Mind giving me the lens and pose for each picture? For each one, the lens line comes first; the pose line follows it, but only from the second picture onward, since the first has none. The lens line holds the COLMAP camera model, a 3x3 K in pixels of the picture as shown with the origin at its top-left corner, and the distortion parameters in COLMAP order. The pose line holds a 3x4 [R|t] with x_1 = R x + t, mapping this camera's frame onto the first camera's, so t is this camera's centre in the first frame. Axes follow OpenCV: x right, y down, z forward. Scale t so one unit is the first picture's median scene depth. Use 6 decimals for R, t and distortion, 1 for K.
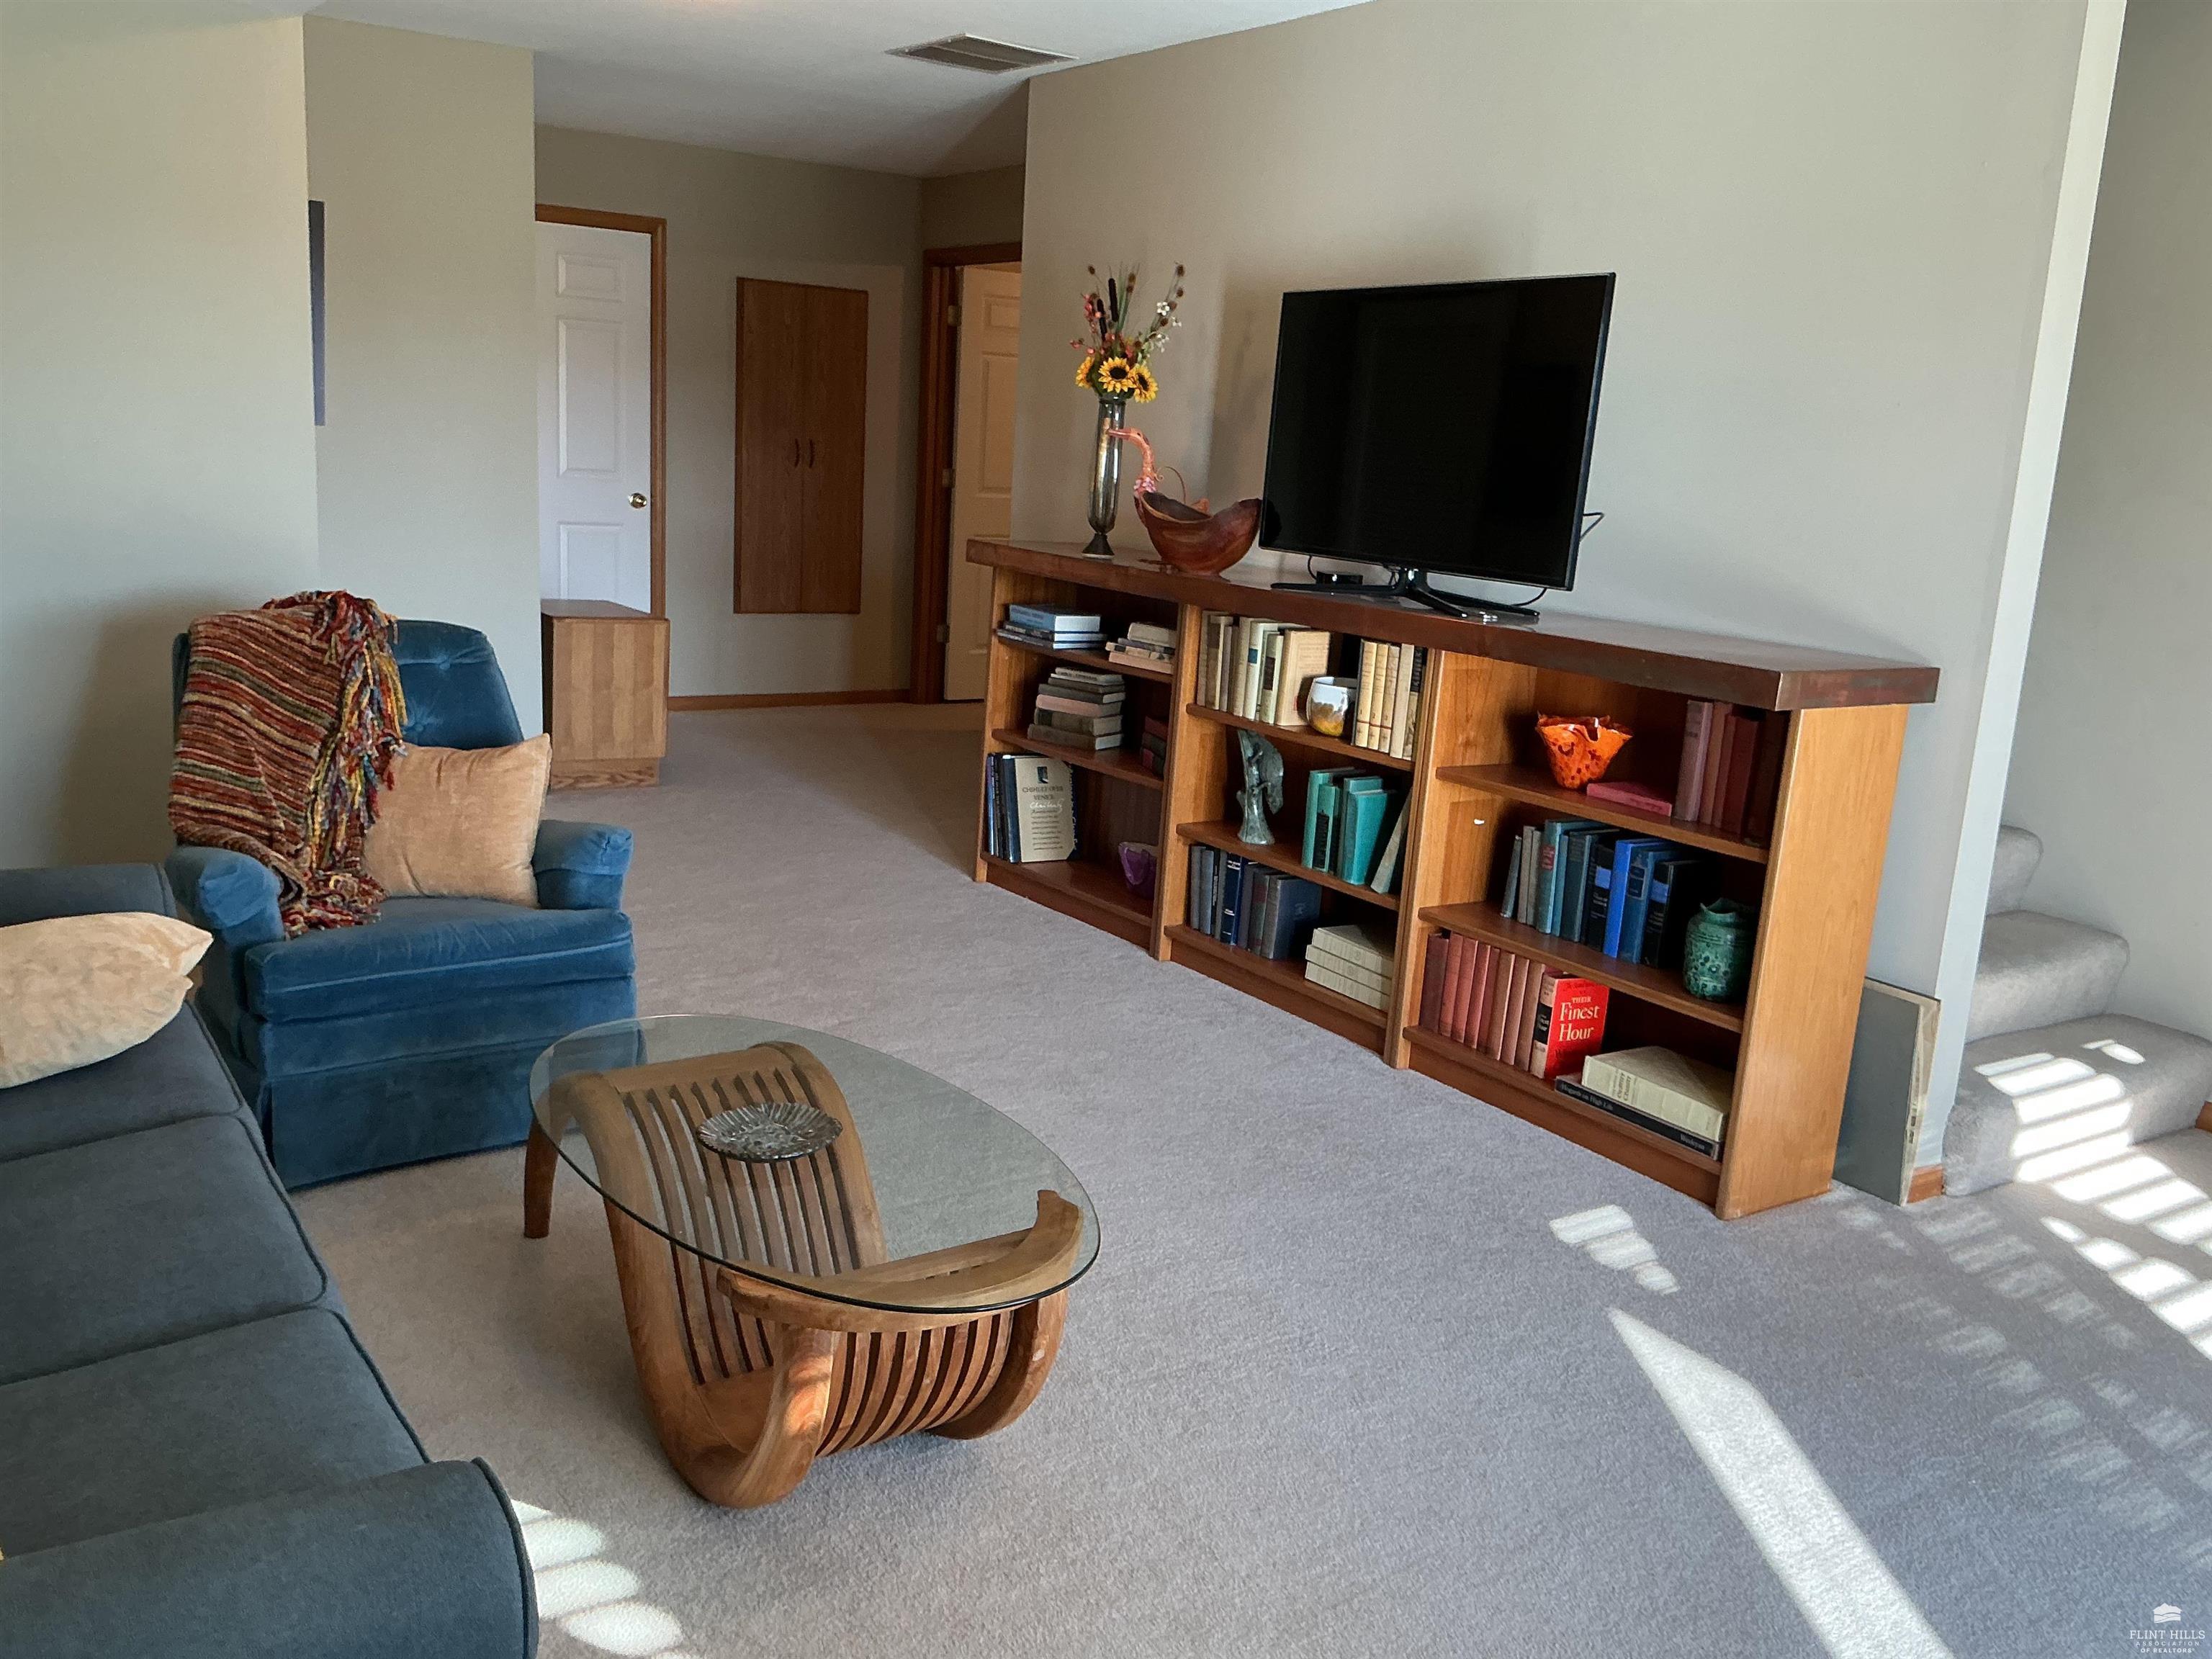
lens RADIAL K [[1846.6, 0, 1105.6], [0, 1846.6, 831.6], [0, 0, 1]] dist [0.084764, -0.139550]
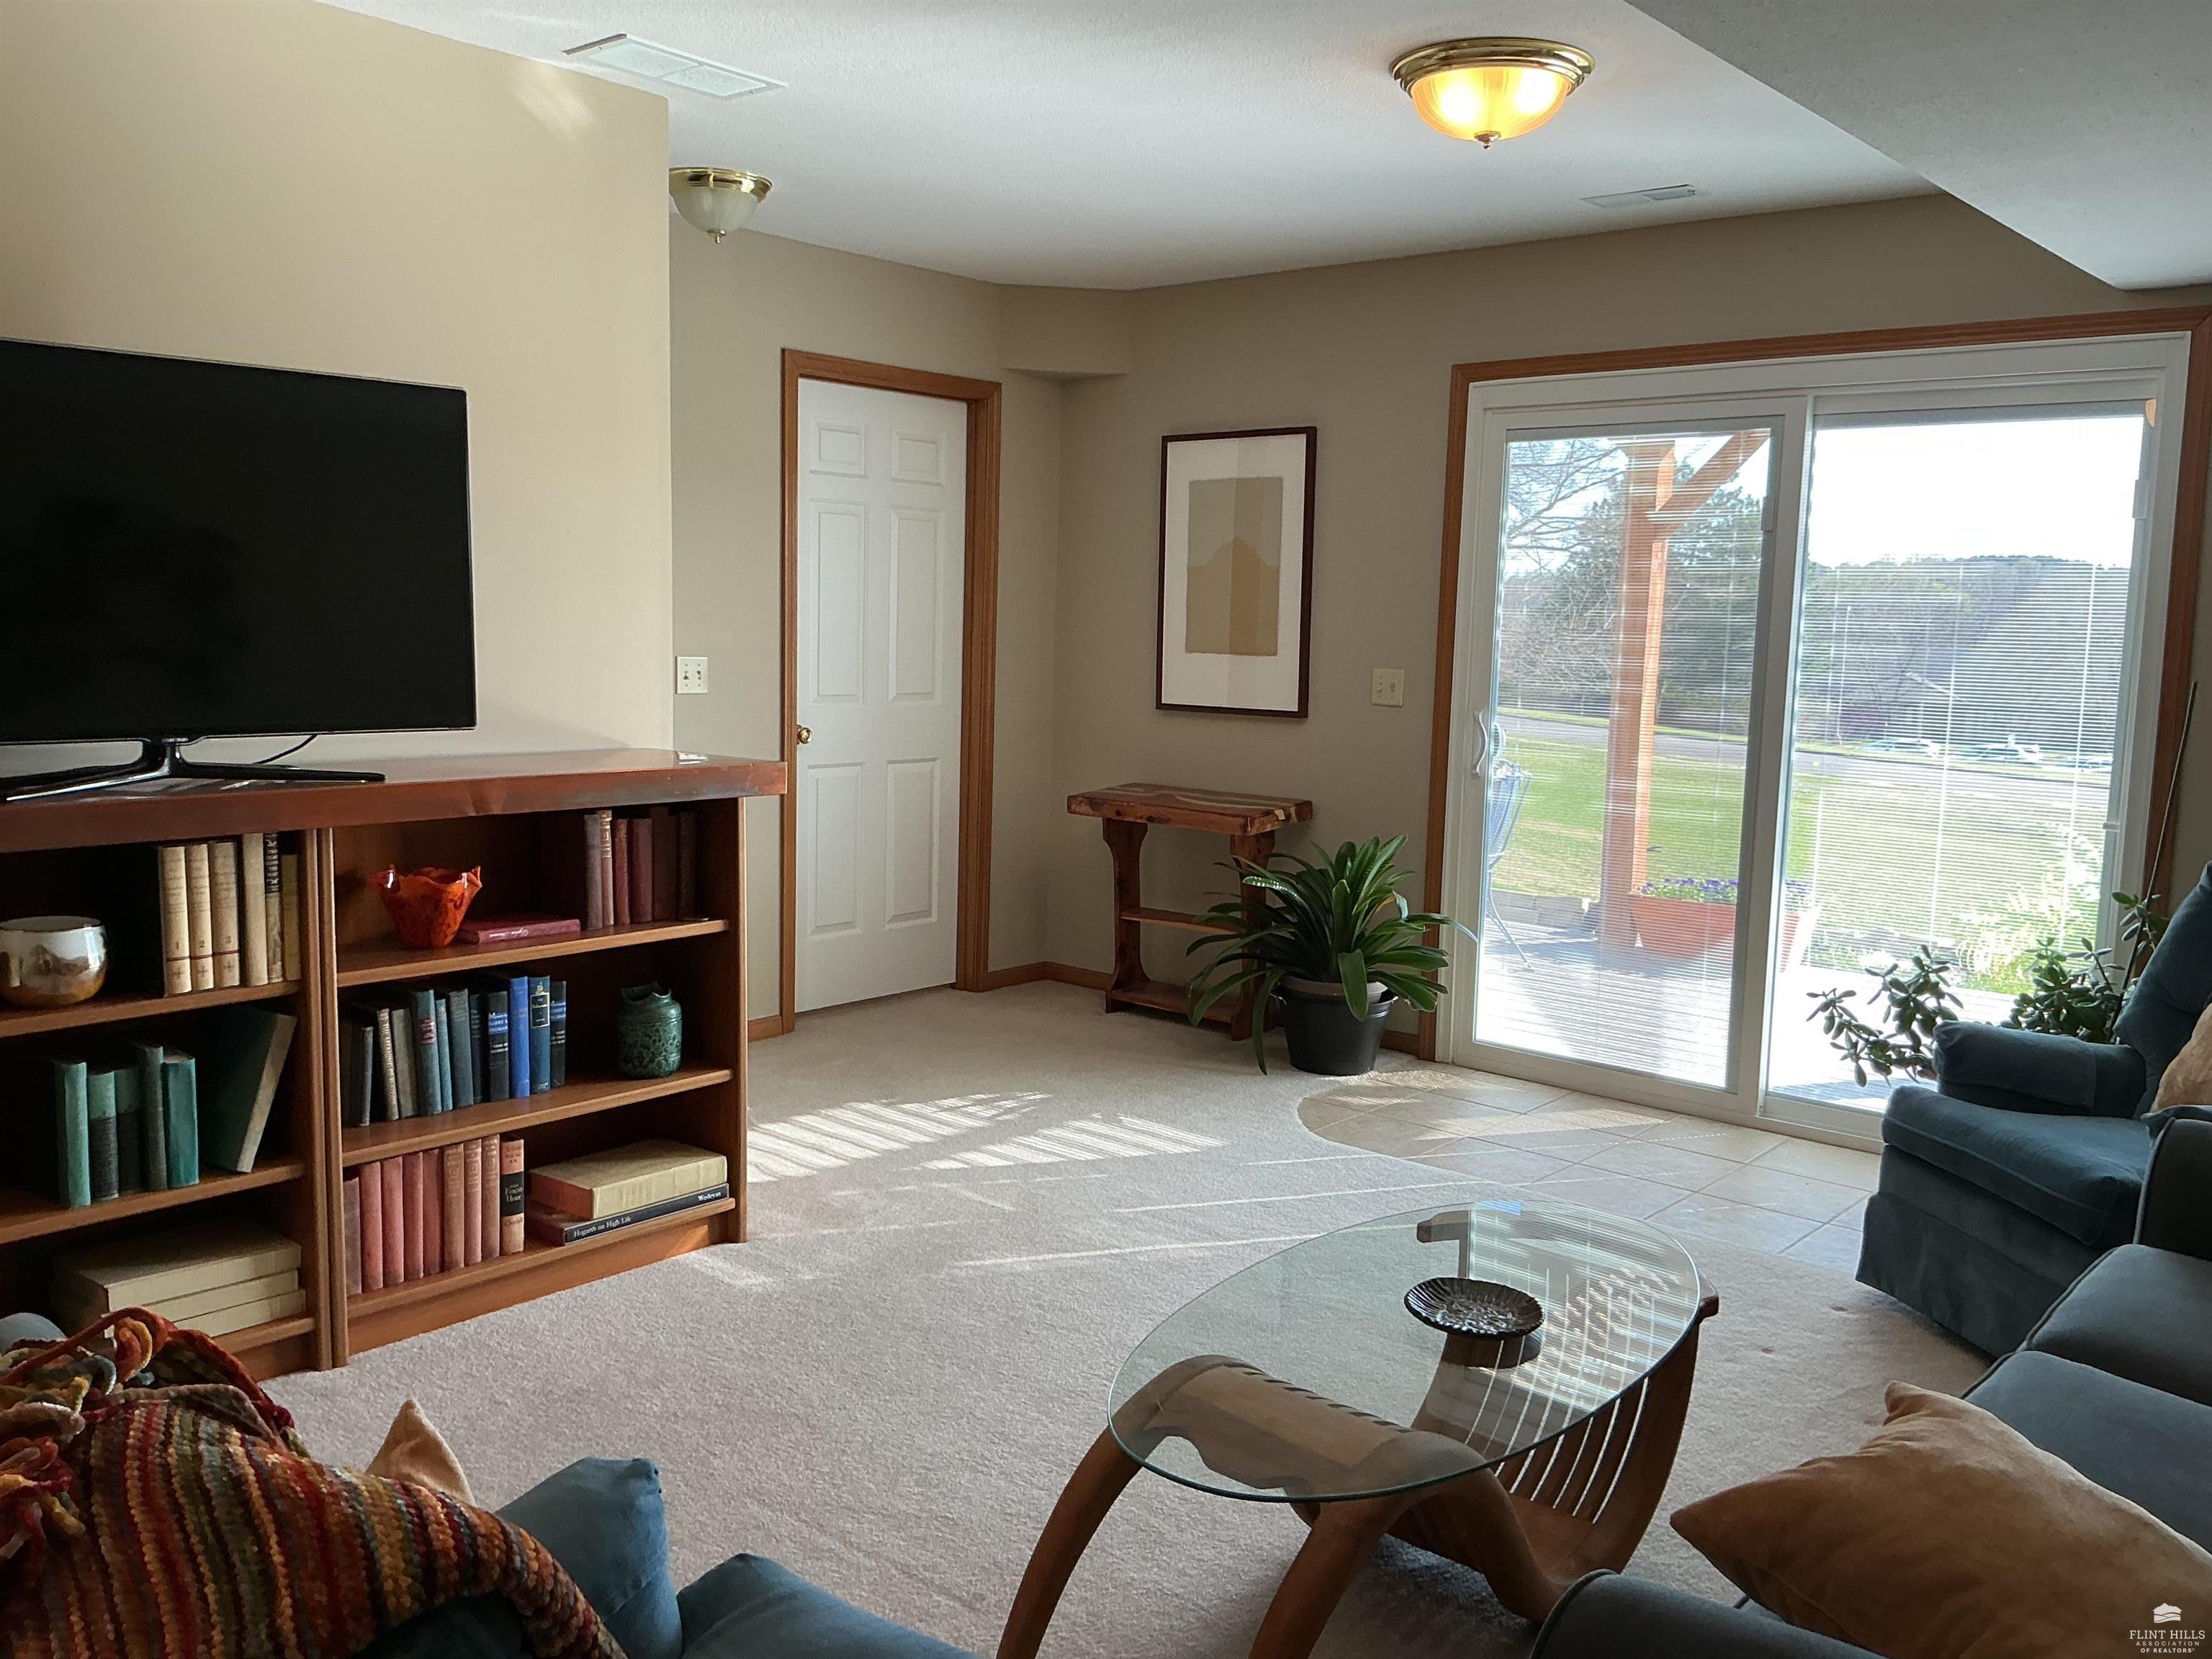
lens RADIAL K [[1846.6, 0, 1099.6], [0, 1846.6, 823.9], [0, 0, 1]] dist [0.084764, -0.139550]
pose [[-0.264775, -0.177197, 0.947890, -0.697431], [0.166373, 0.959837, 0.225903, -0.237443], [-0.949850, 0.217517, -0.224660, 0.911729]]
